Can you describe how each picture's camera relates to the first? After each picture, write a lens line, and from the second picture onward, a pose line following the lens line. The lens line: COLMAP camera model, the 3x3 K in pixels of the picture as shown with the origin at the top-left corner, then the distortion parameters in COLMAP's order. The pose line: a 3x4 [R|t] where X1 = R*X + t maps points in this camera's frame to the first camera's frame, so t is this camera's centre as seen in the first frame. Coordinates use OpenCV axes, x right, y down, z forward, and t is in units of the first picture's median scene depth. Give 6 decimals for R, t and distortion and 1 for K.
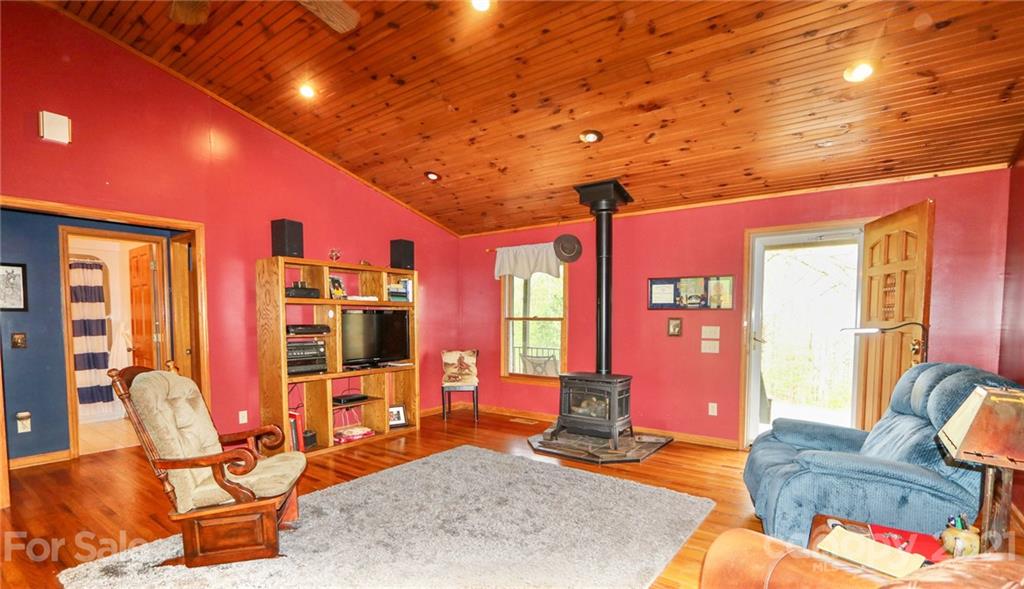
lens RADIAL K [[475.2, 0, 507.7], [0, 475.2, 339.9], [0, 0, 1]] dist [-0.018825, 0.000244]
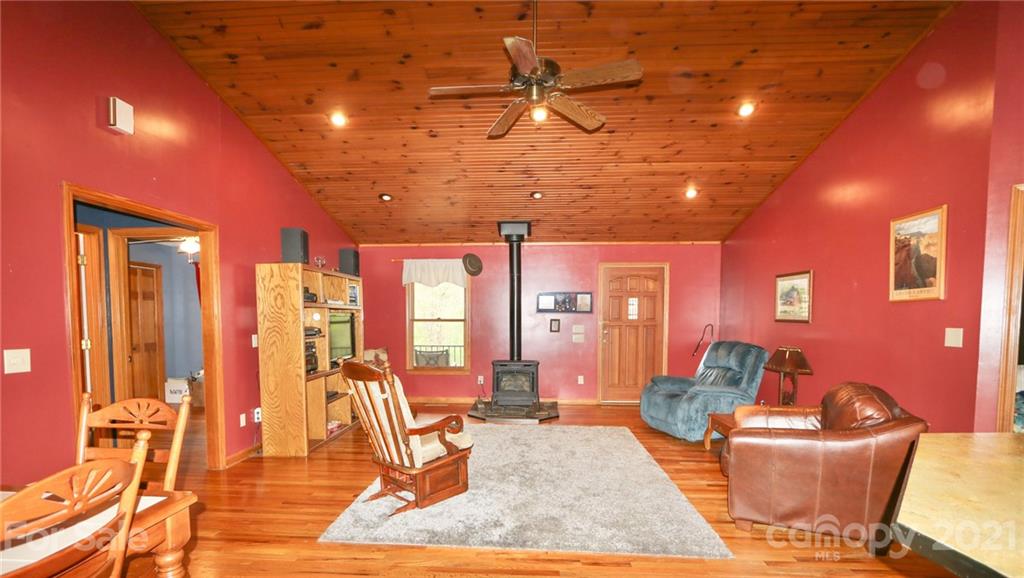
lens RADIAL K [[475.2, 0, 506.9], [0, 475.2, 338.0], [0, 0, 1]] dist [-0.018825, 0.000244]
pose [[0.833455, -0.024618, 0.552038, -0.690818], [0.025805, 0.999651, 0.005618, -0.002008], [-0.551984, 0.009563, 0.833800, -0.153696]]
